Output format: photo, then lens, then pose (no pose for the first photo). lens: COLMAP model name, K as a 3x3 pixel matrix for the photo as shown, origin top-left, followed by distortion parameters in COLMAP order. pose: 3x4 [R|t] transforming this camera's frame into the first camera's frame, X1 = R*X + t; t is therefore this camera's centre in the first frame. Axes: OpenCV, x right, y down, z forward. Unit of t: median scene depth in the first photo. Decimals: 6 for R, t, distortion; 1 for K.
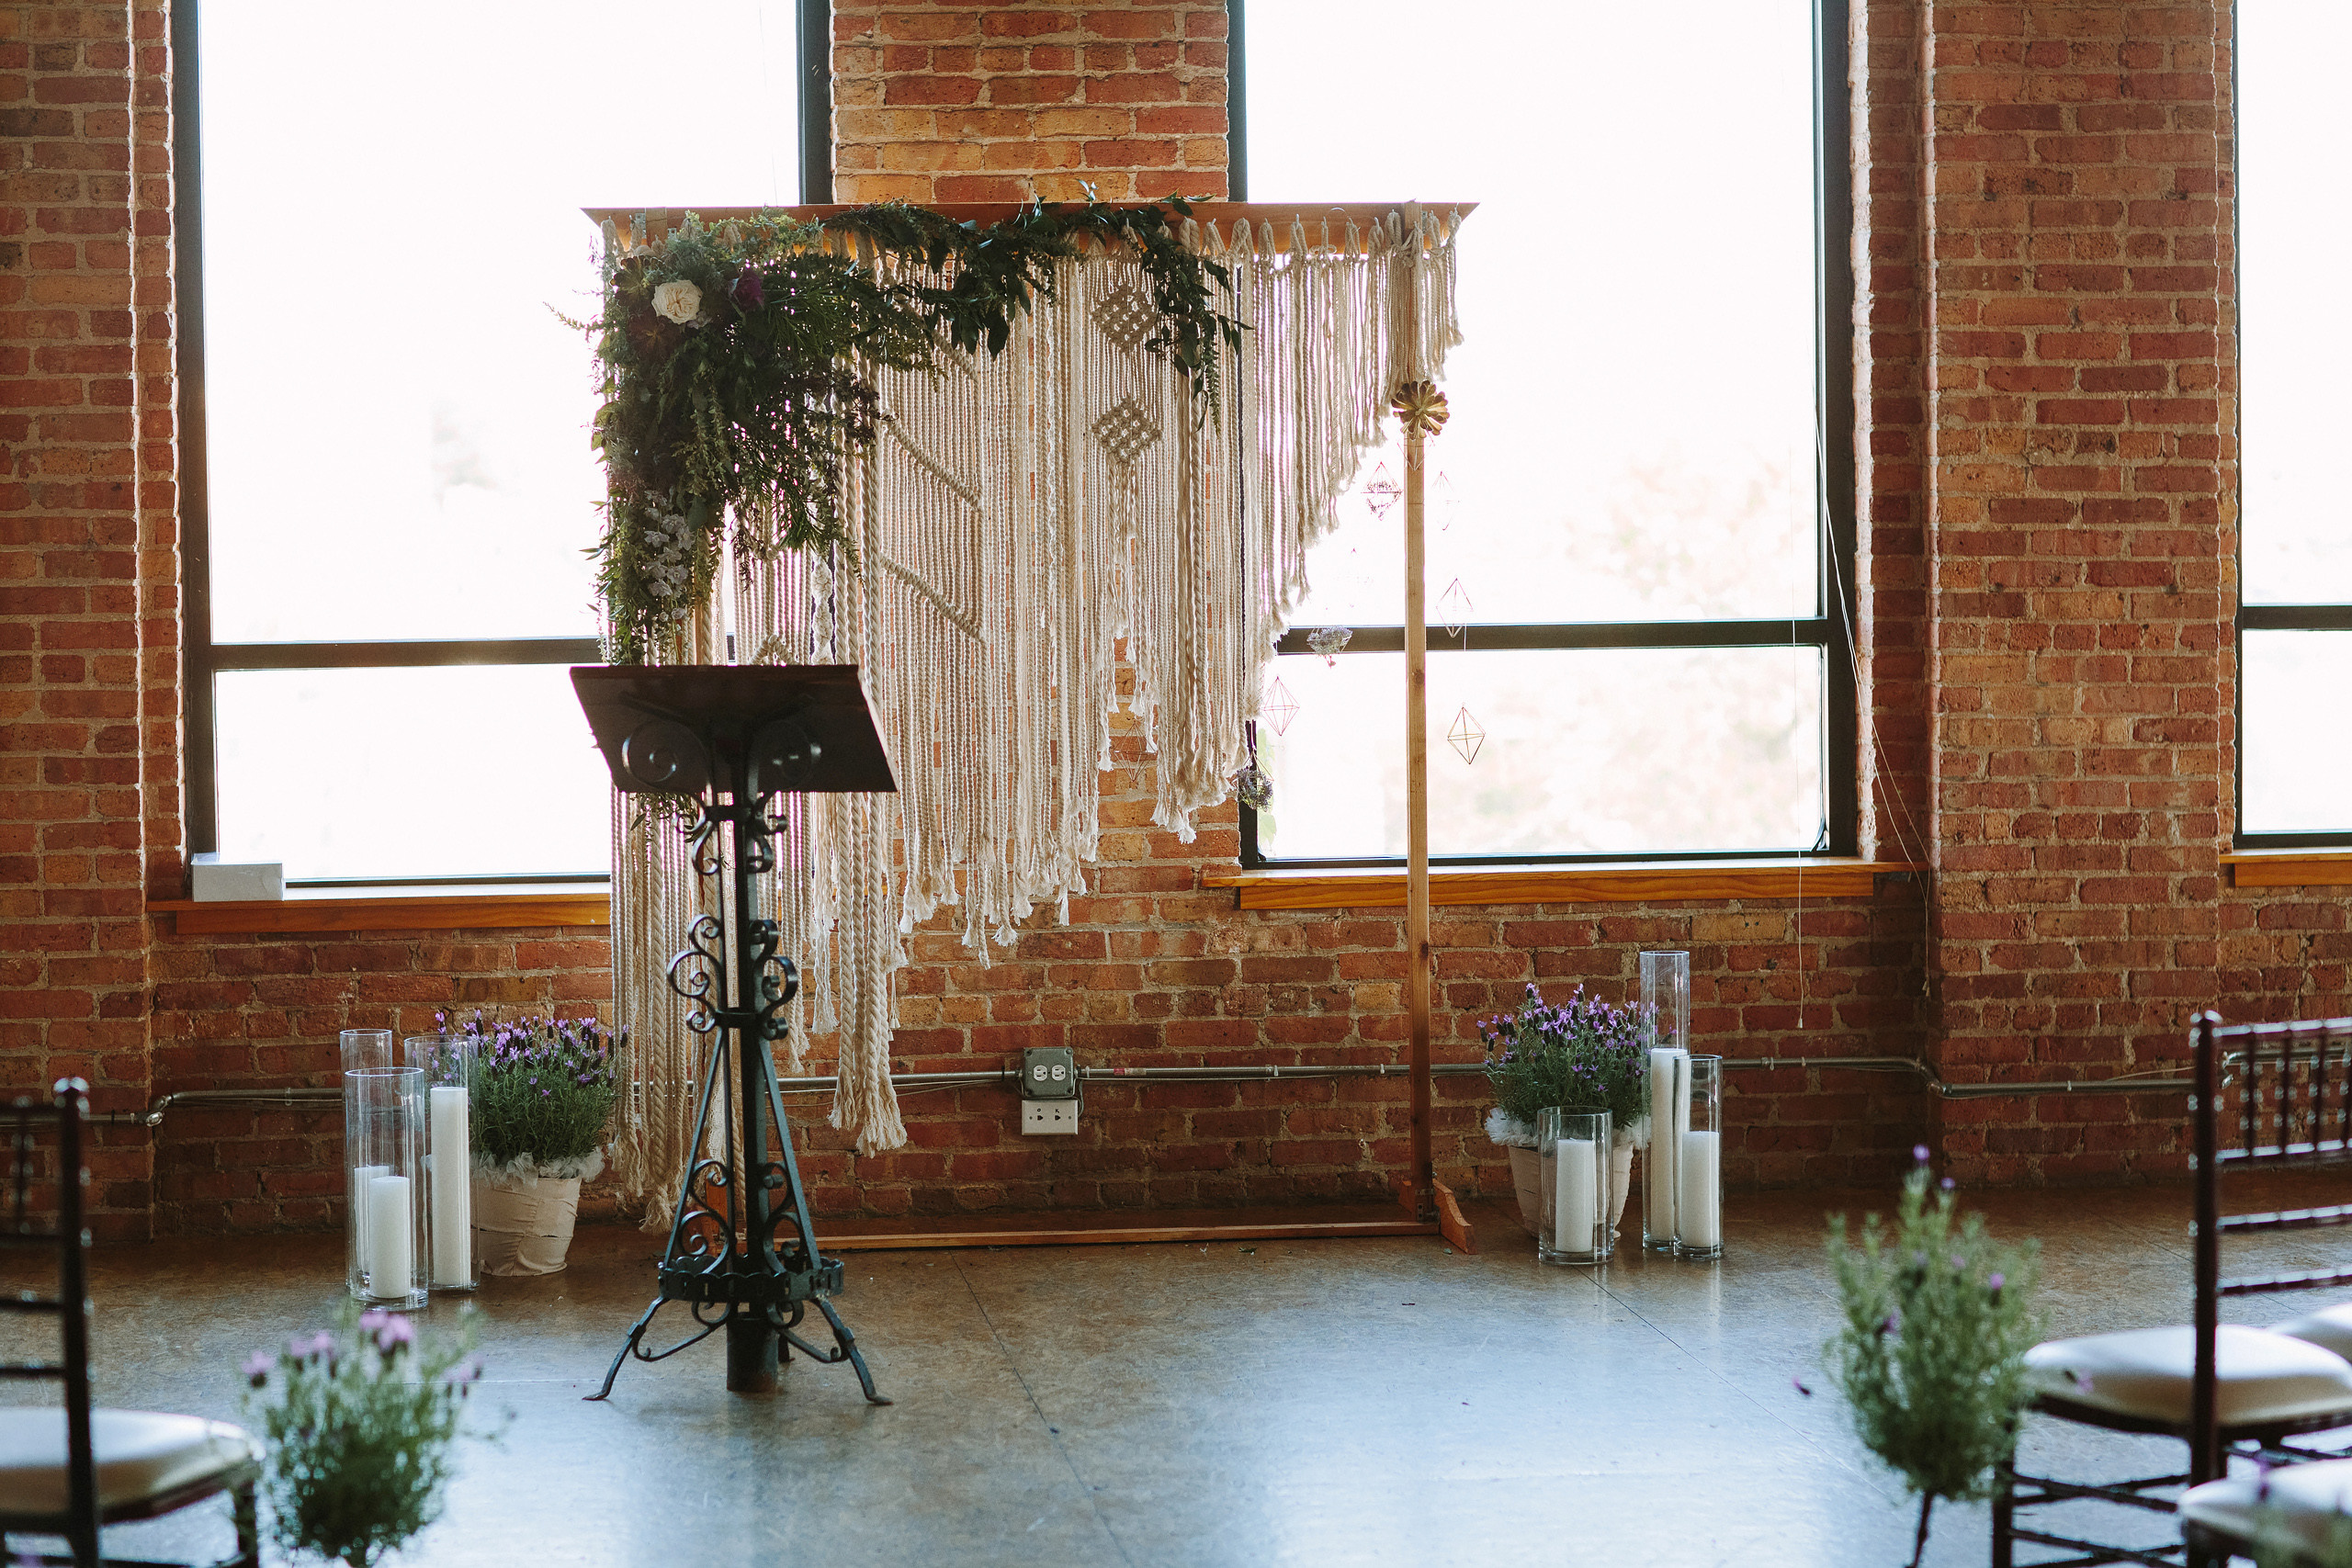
lens RADIAL K [[5712.6, 0, 1176.0], [0, 5712.6, 784.0], [0, 0, 1]] dist [-0.158258, -0.464299]
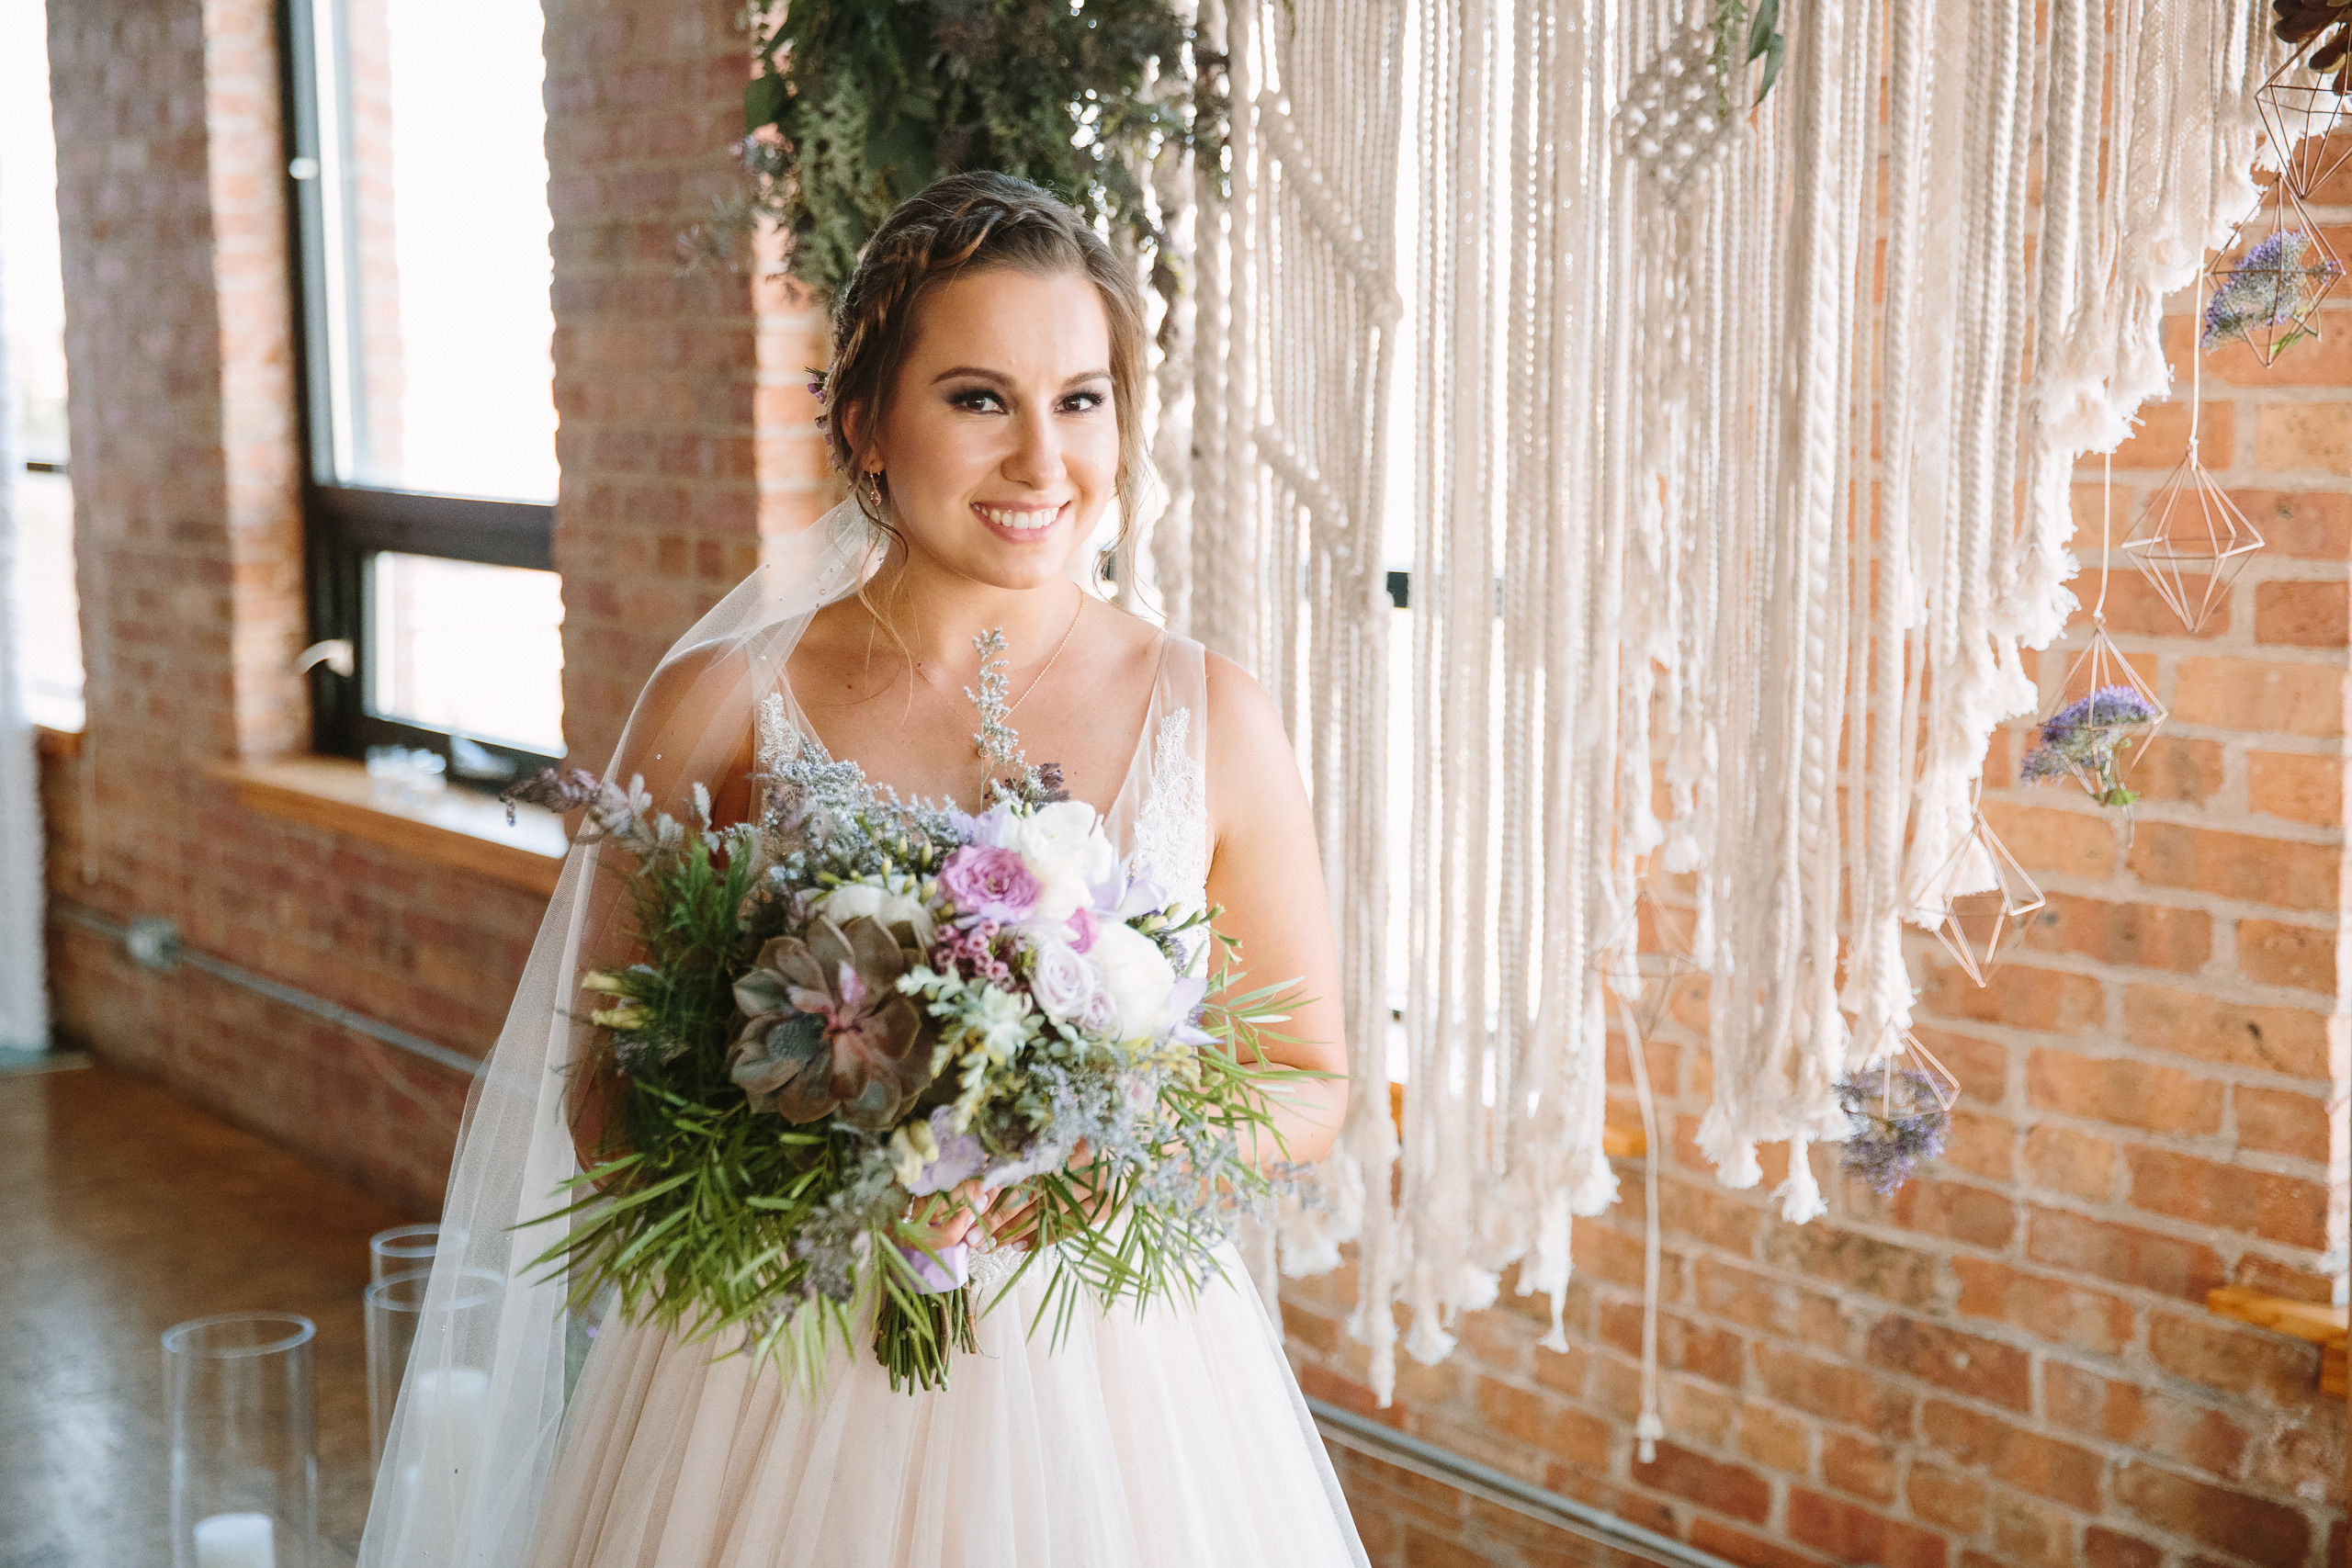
lens RADIAL K [[3341.0, 0, 1176.0], [0, 3341.0, 784.0], [0, 0, 1]] dist [0.117708, -0.000294]
pose [[0.492628, 0.123643, -0.861412, 0.168005], [-0.040012, 0.992027, 0.119508, -0.043127], [0.869320, -0.024406, 0.493647, 0.855545]]
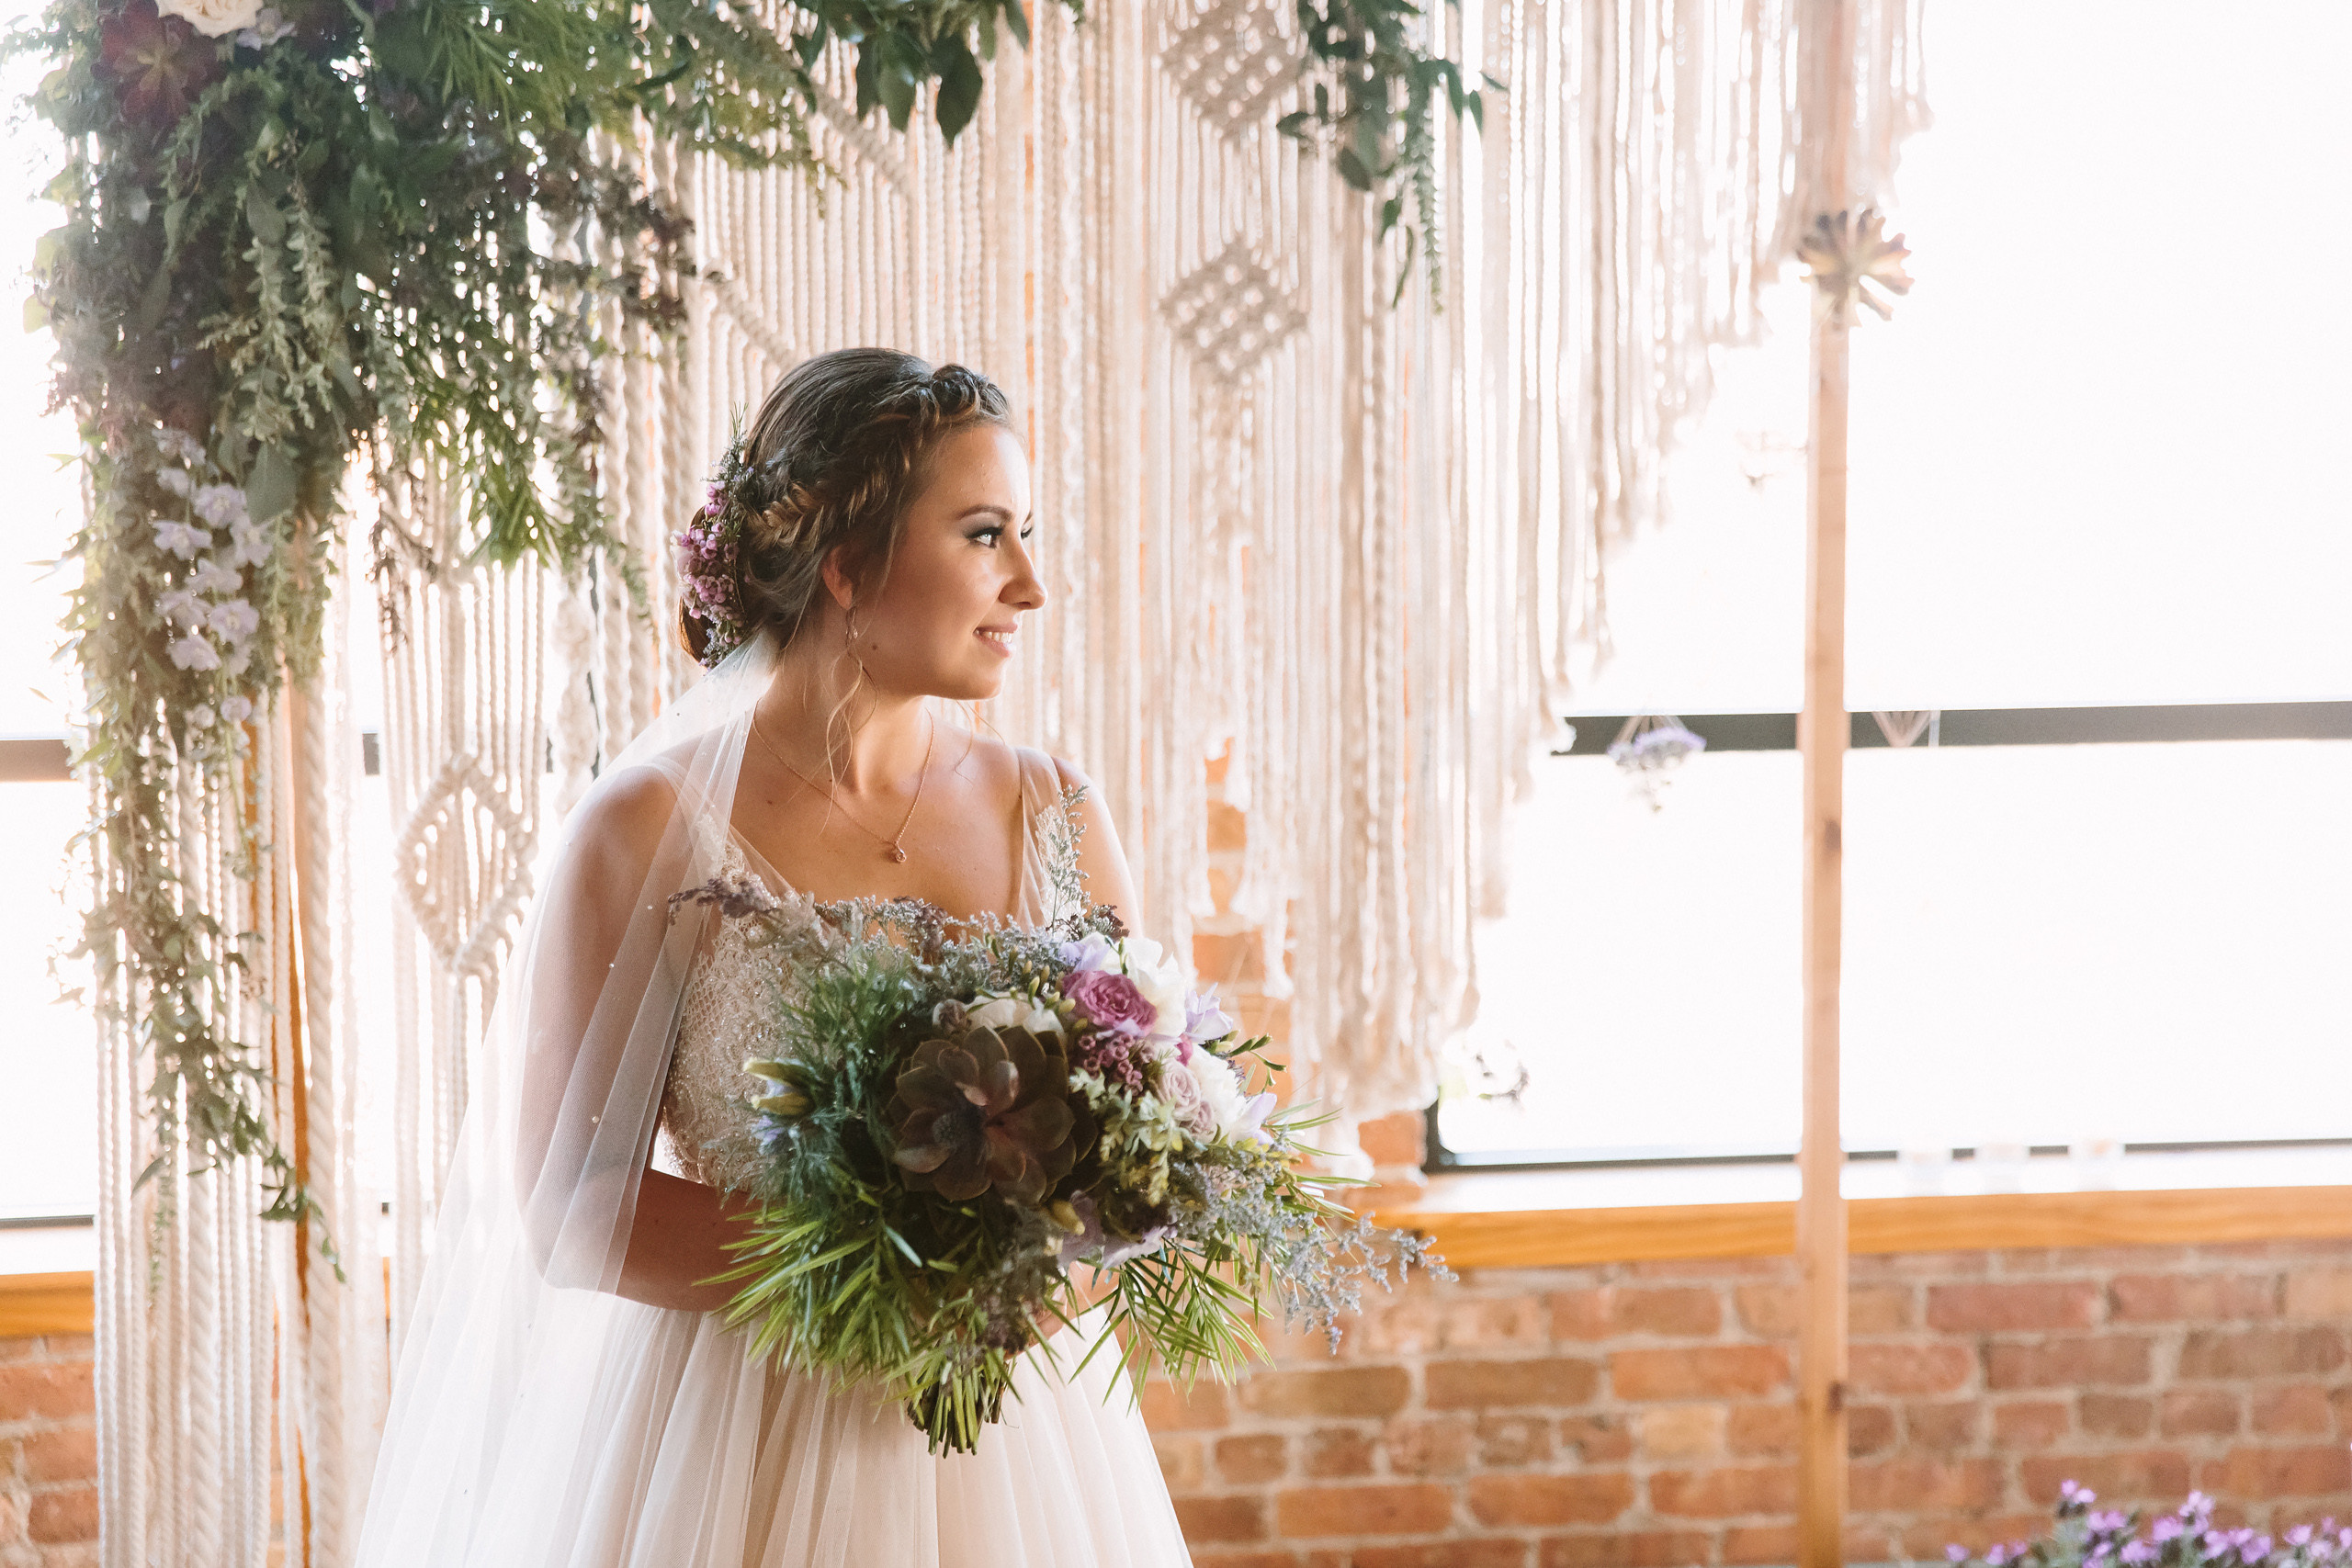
lens RADIAL K [[4079.1, 0, 1163.3], [0, 4079.1, 792.6], [0, 0, 1]] dist [0.178963, -0.046436]
pose [[0.999299, 0.001773, 0.037404, -0.026573], [-0.002744, 0.999660, 0.025916, -0.031065], [-0.037346, -0.026000, 0.998964, 0.660329]]
